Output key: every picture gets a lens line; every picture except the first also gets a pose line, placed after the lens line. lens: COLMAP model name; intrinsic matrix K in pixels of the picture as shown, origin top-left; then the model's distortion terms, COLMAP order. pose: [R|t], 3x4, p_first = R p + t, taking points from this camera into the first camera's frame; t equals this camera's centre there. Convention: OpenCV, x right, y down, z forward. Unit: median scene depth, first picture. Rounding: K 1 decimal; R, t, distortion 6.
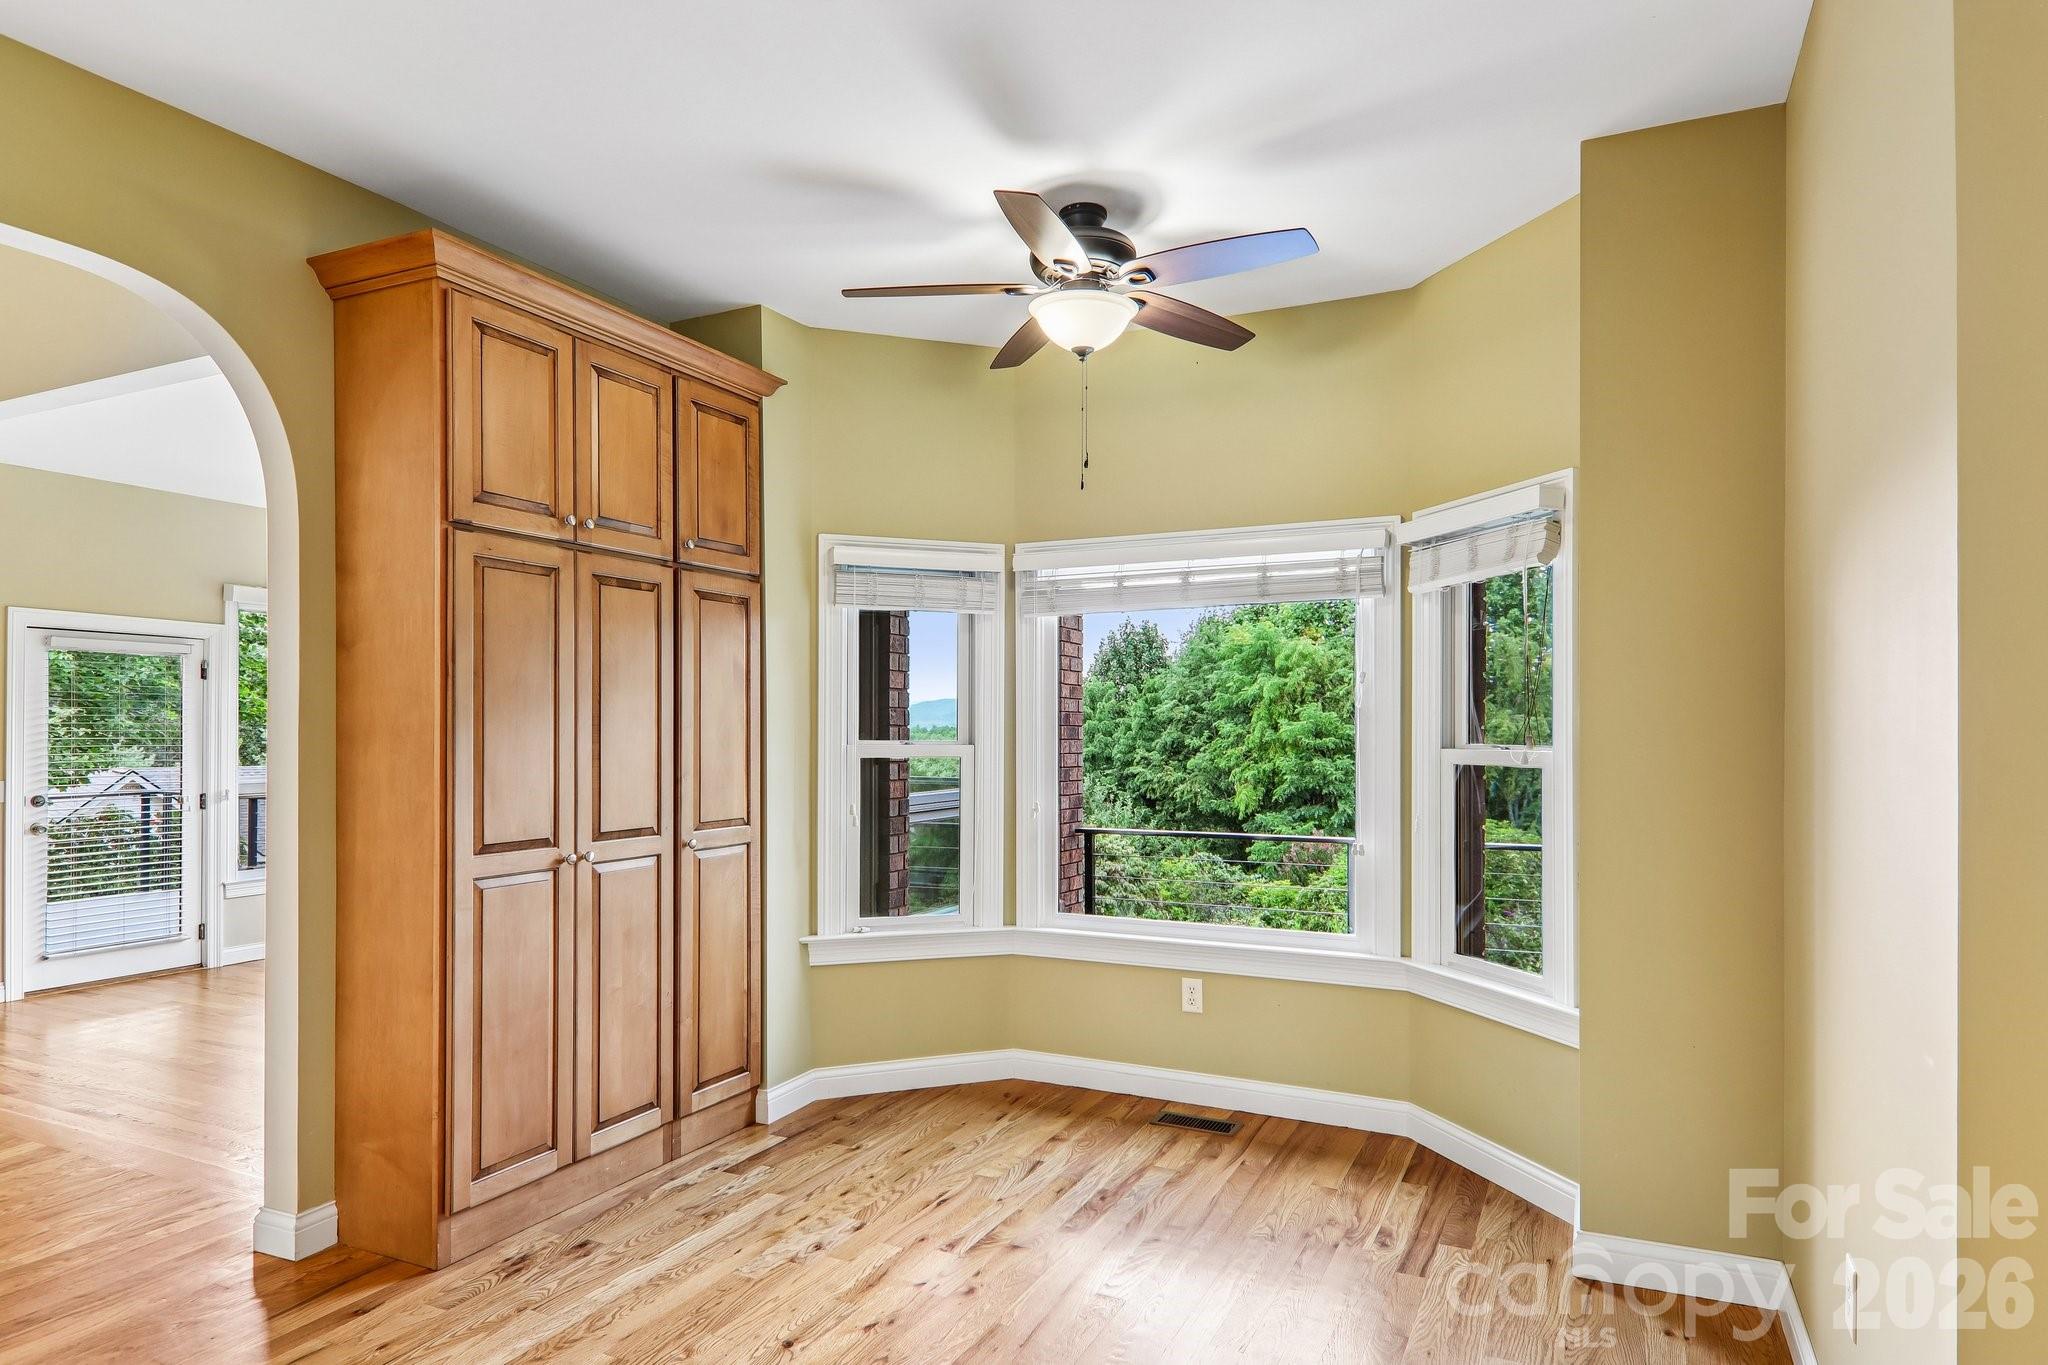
lens RADIAL K [[1198.5, 0, 1023.7], [0, 1198.5, 701.1], [0, 0, 1]] dist [0.003029, 0.000636]
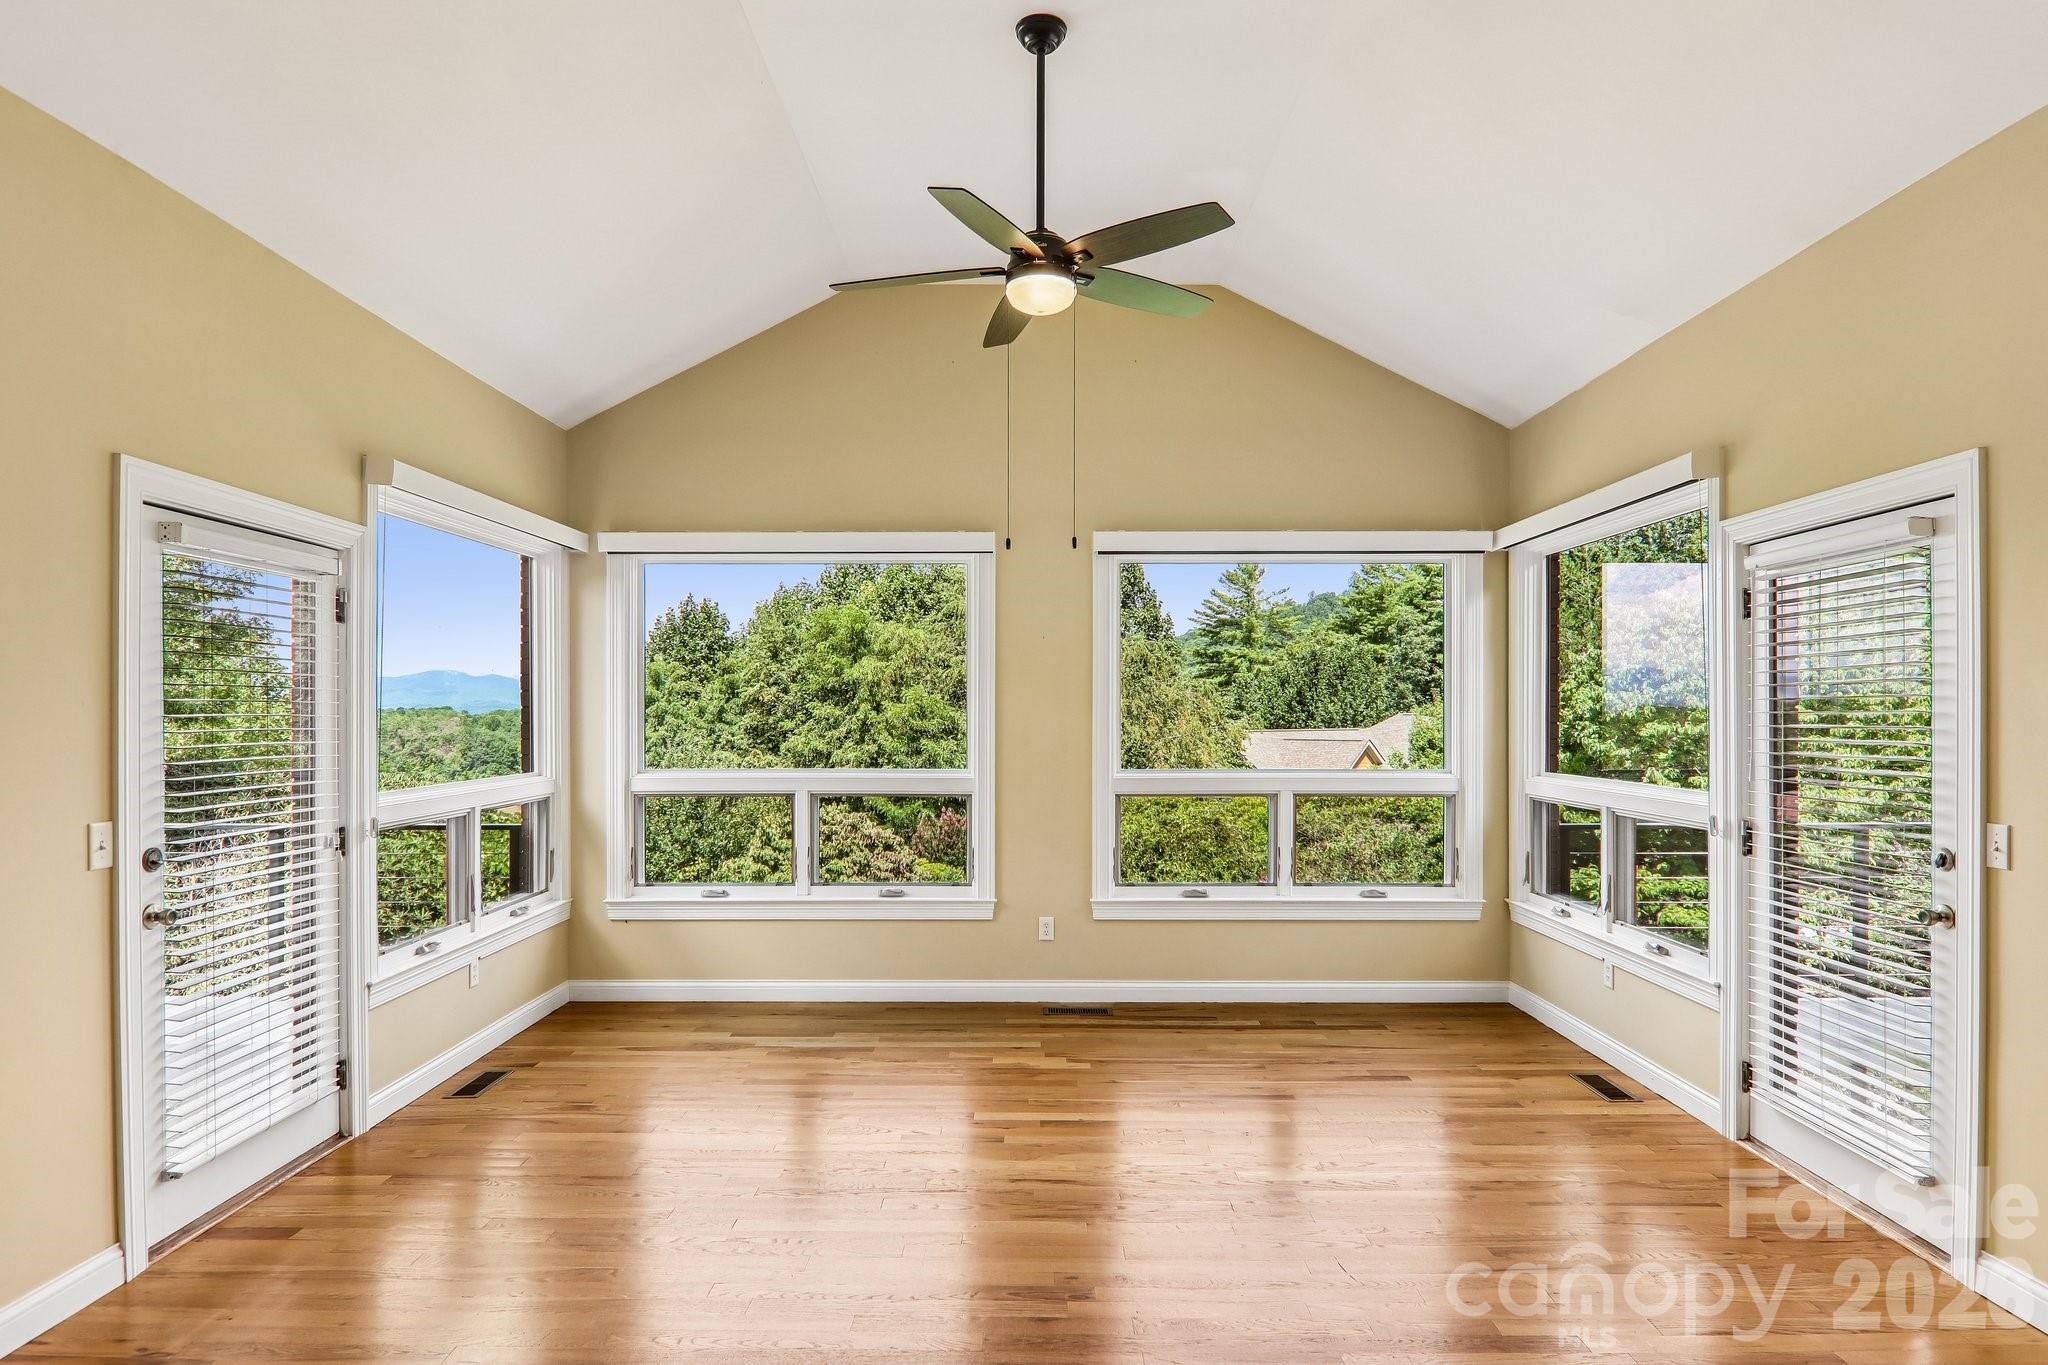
lens RADIAL K [[1151.8, 0, 1027.1], [0, 1151.8, 690.1], [0, 0, 1]] dist [0.002914, -0.007738]
pose [[0.901095, 0.007745, 0.433552, -0.099706], [-0.009966, 0.999946, 0.002849, 0.001411], [-0.433507, -0.006888, 0.901124, 0.060177]]
